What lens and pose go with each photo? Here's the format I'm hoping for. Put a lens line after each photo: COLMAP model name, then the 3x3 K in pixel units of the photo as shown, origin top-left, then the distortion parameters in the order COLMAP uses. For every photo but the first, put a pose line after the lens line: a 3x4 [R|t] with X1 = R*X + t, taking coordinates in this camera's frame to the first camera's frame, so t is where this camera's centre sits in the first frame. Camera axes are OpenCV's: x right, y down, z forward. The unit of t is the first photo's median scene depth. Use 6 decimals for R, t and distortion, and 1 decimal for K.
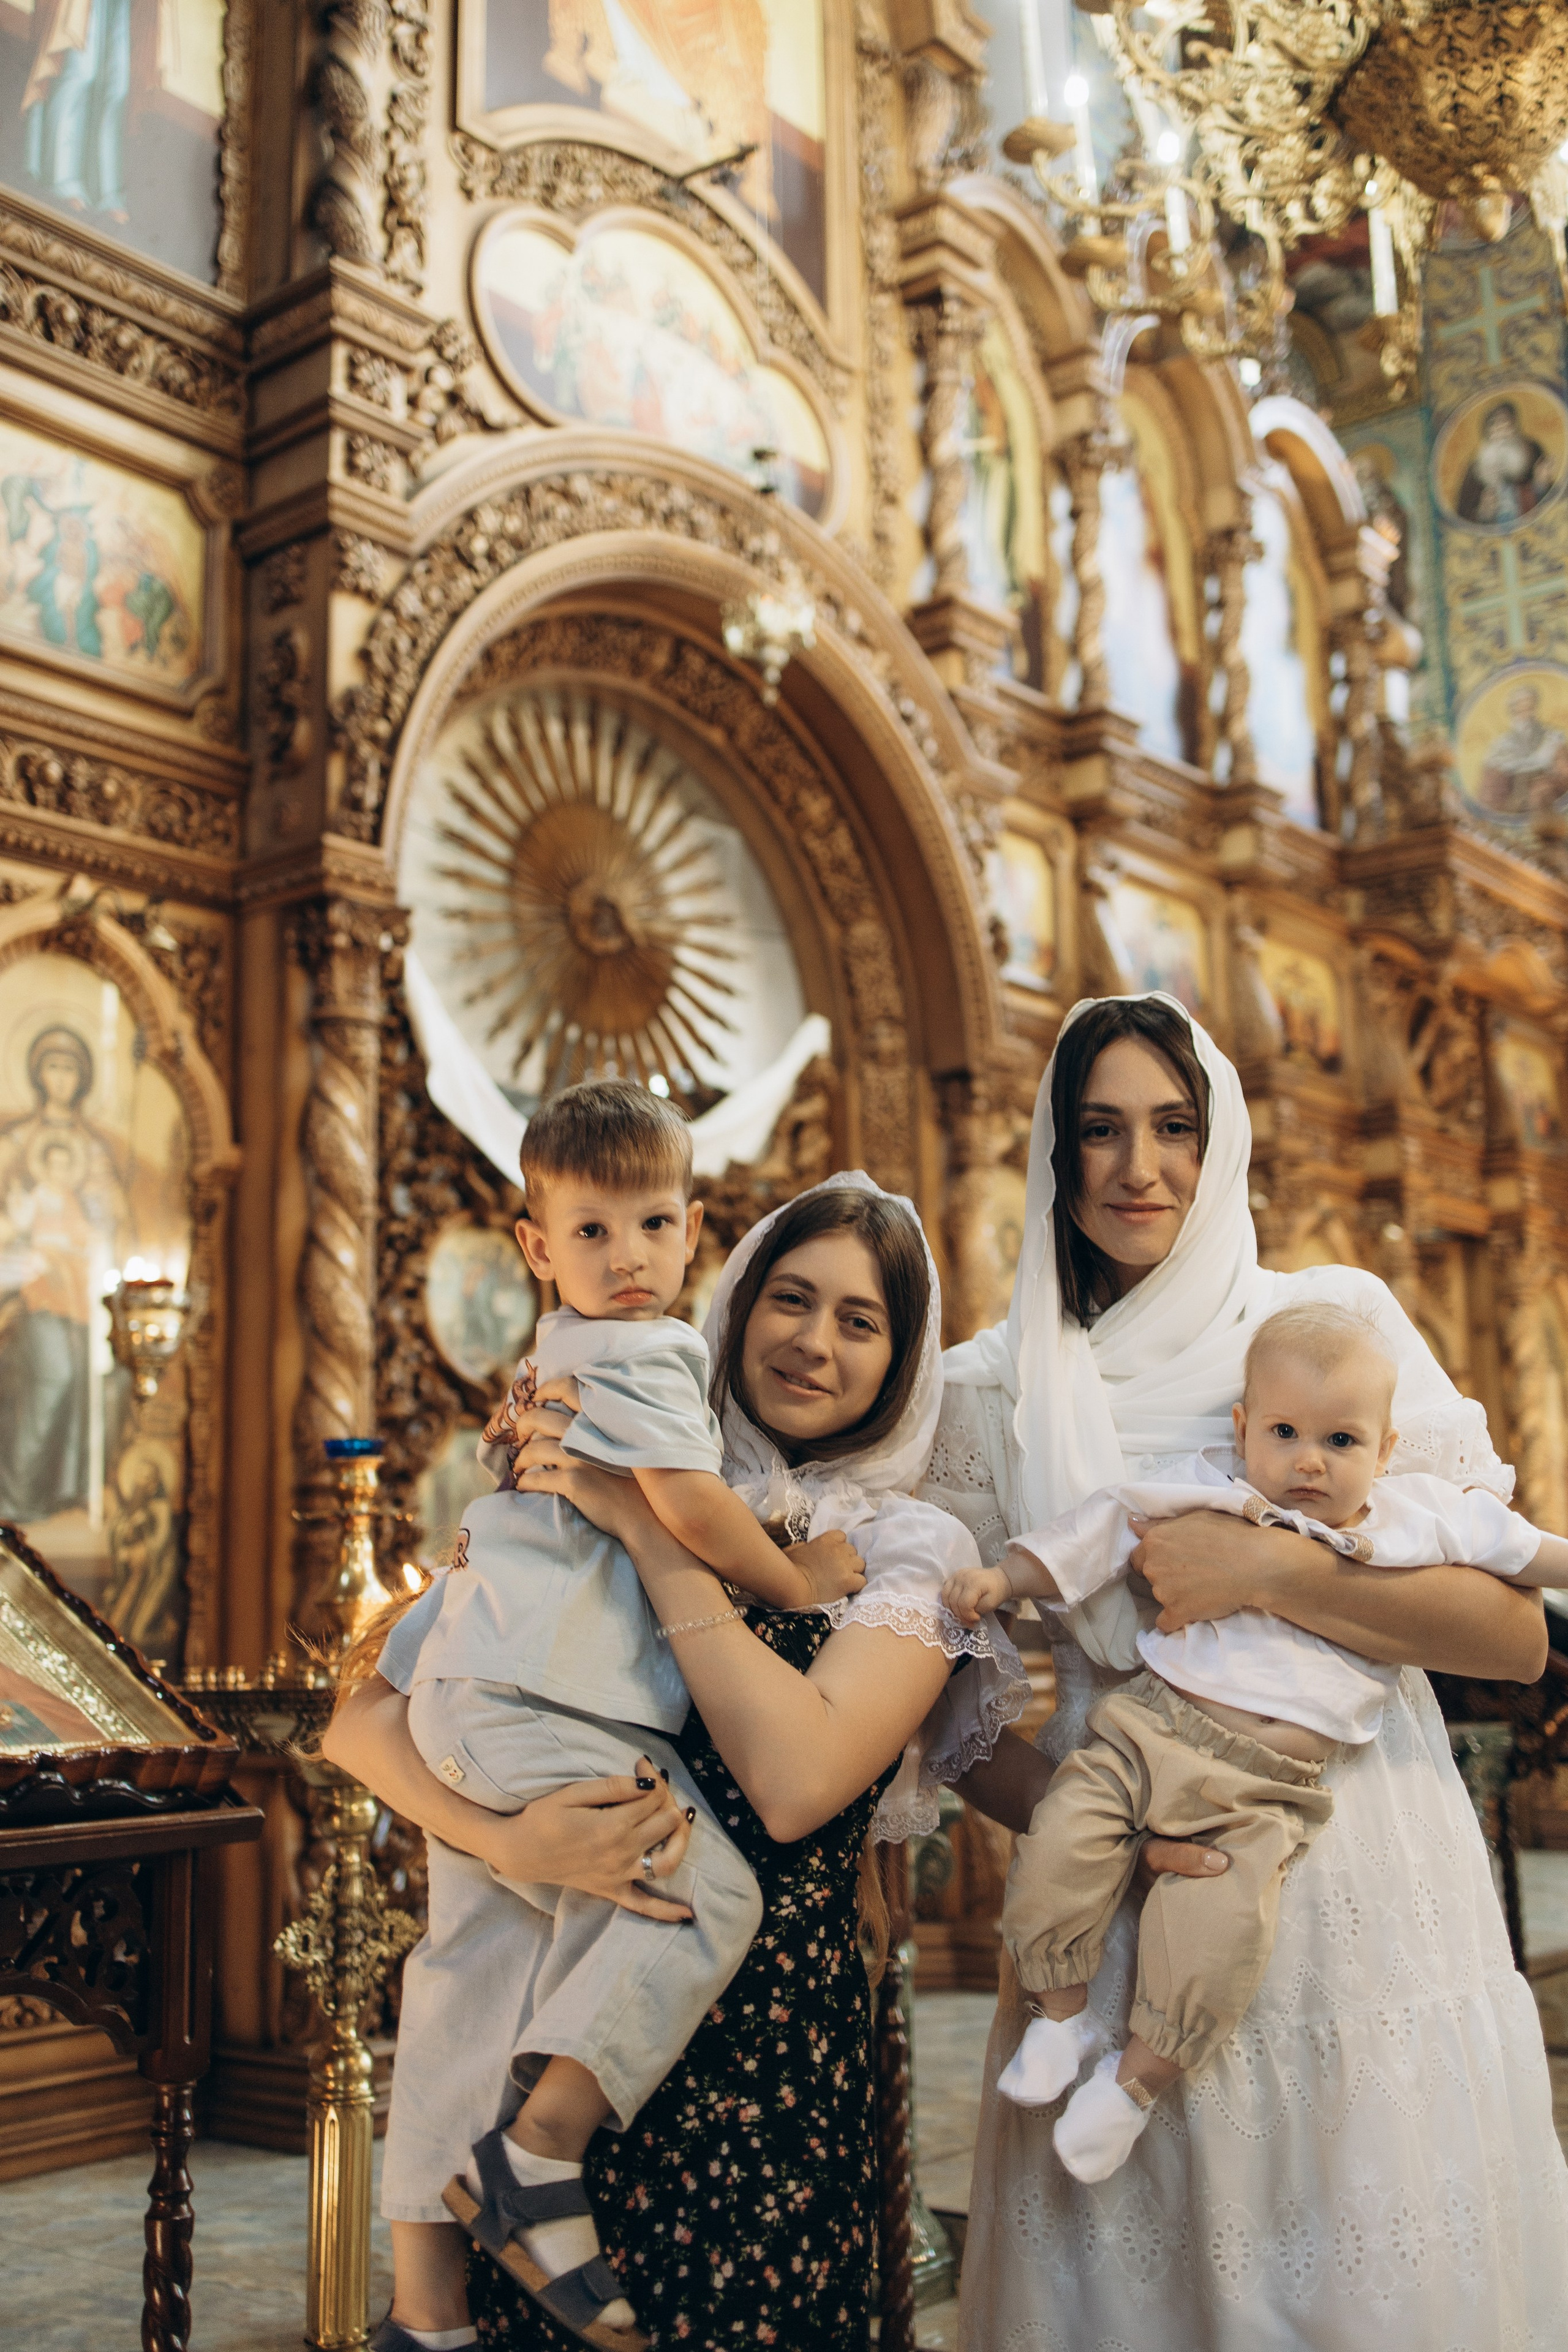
lens RADIAL K [[2232.4, 0, 776.2], [0, 2232.4, 1161.4], [0, 0, 1]] dist [-0.008586, 0.004296]
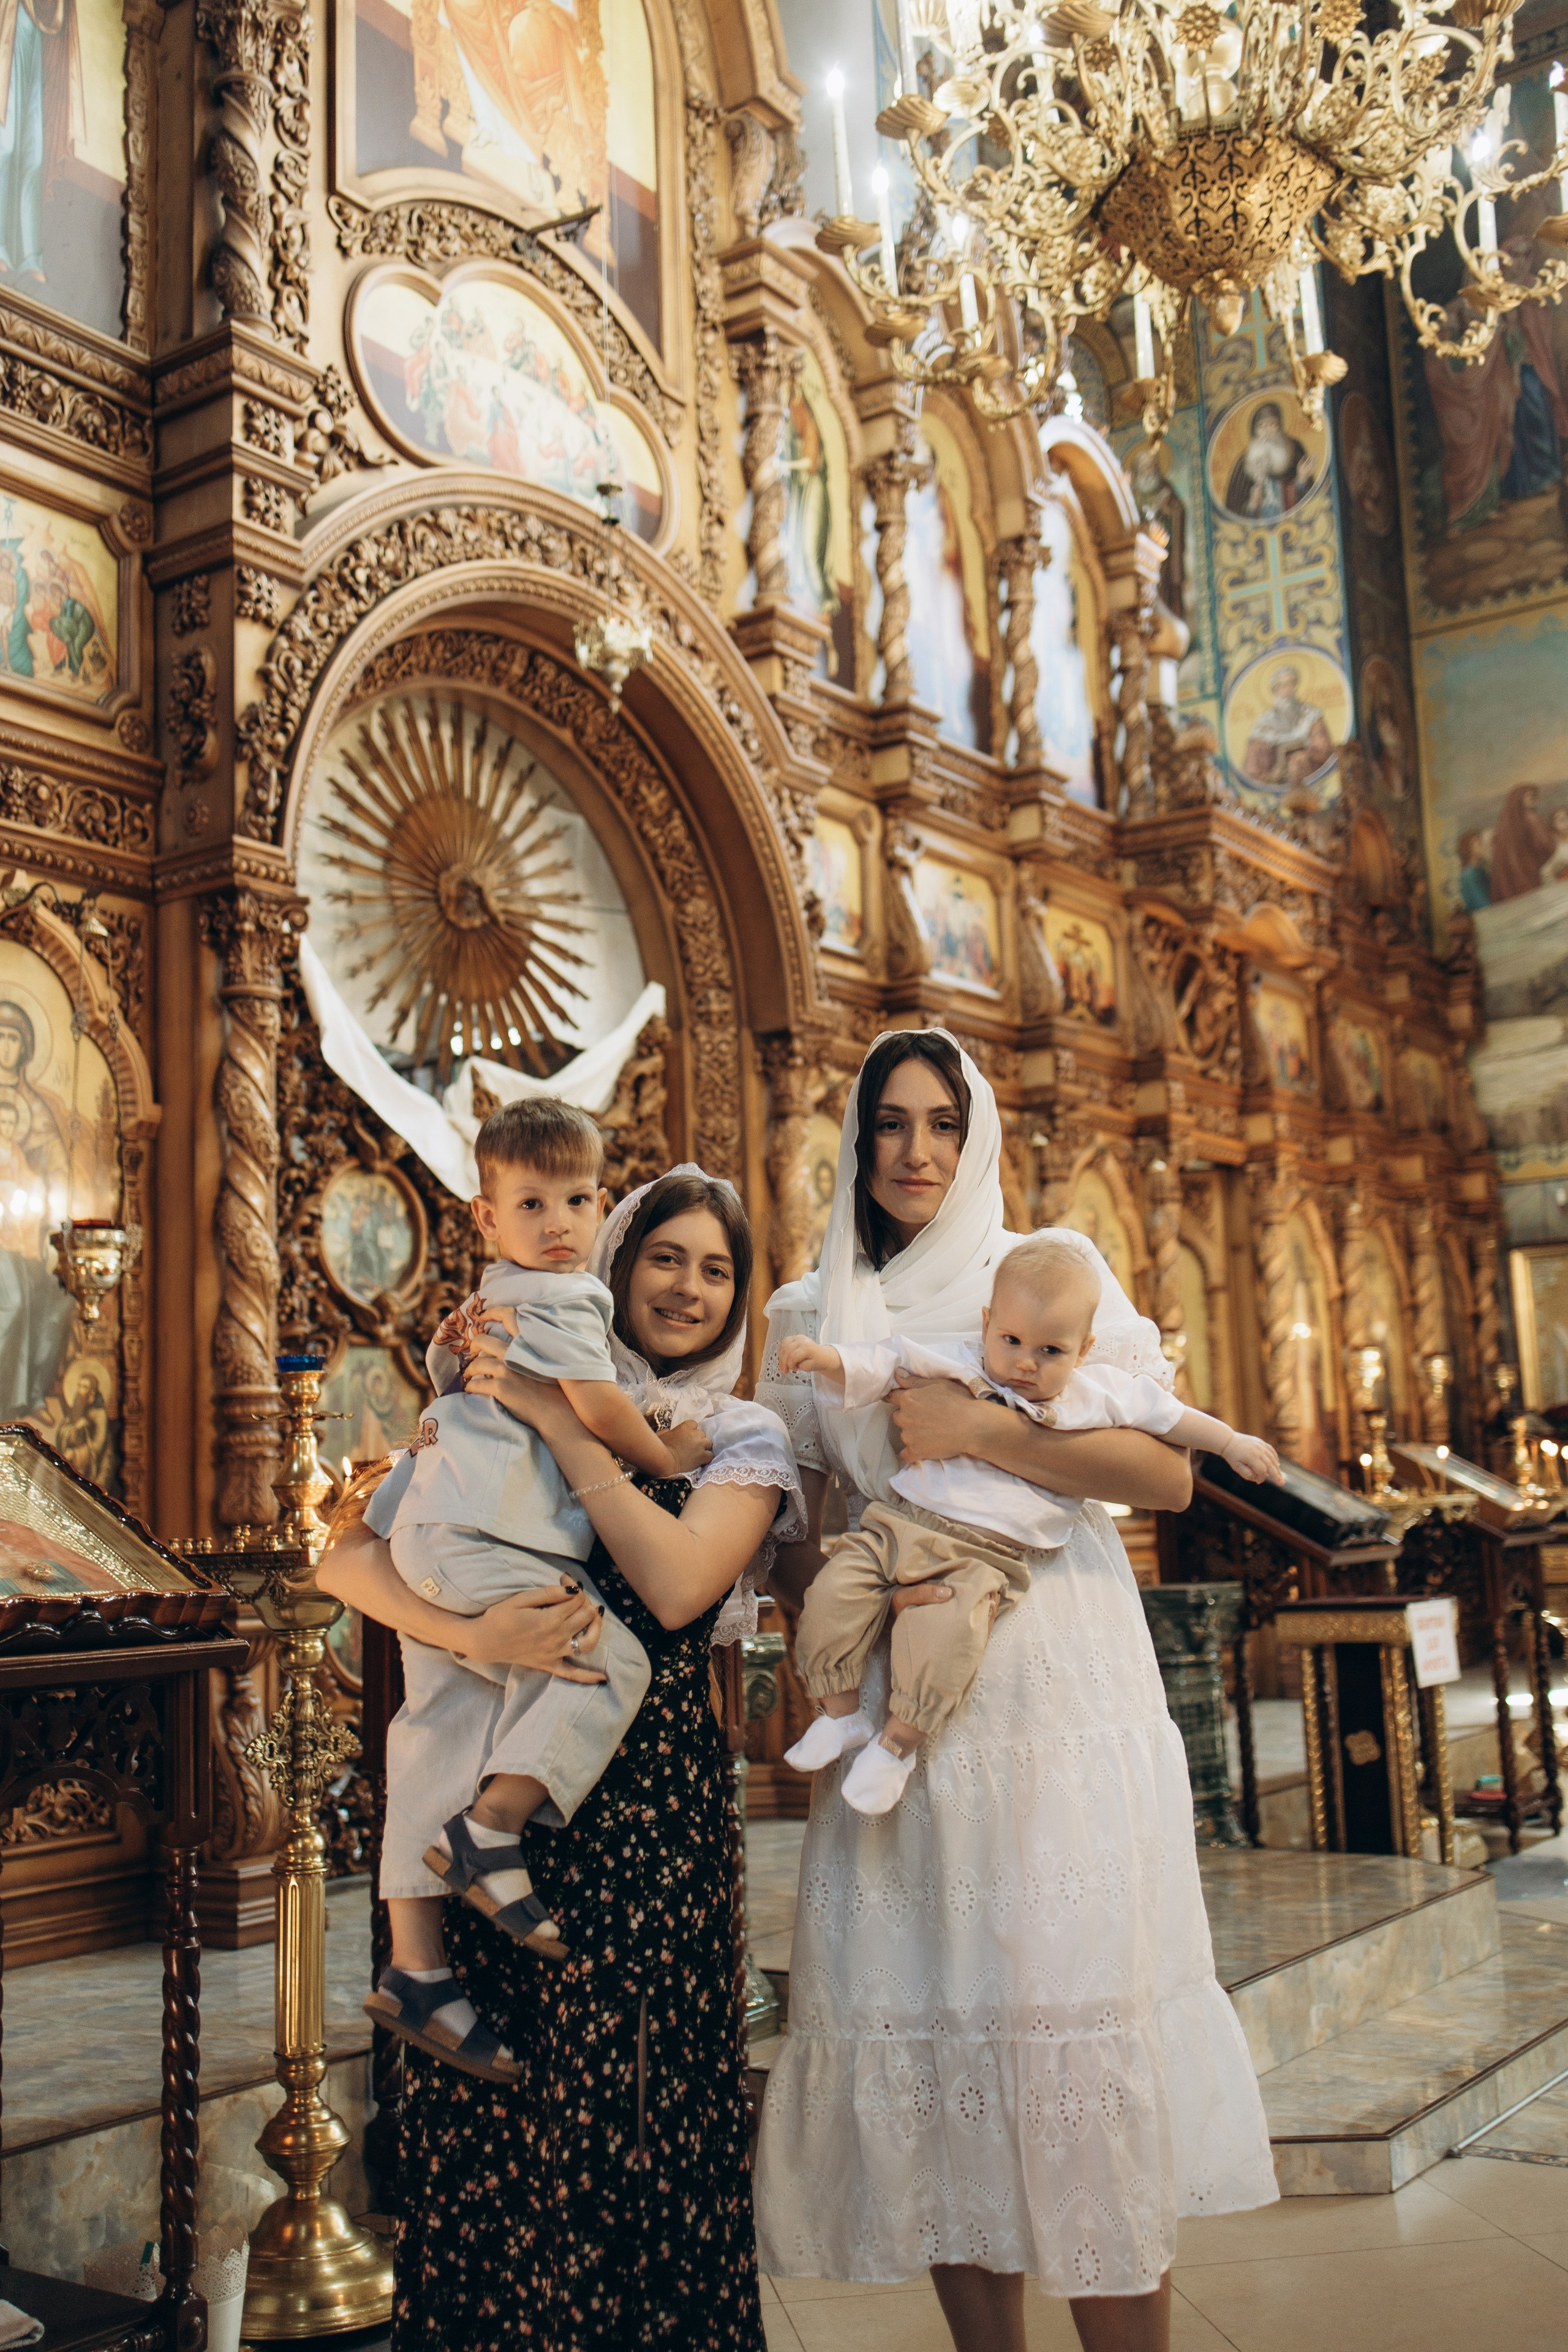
lens RADIAL K [[2393.0, 0, 780.9], [0, 2393.0, 1172.5], [0, 0, 1]] dist [-0.143238, 0.000467]
pose [[0.996279, -0.005327, 0.086023, -0.023903], [0.001159, 0.998826, 0.048430, -0.027978], [-0.086180, -0.048150, 0.995115, -0.228998]]
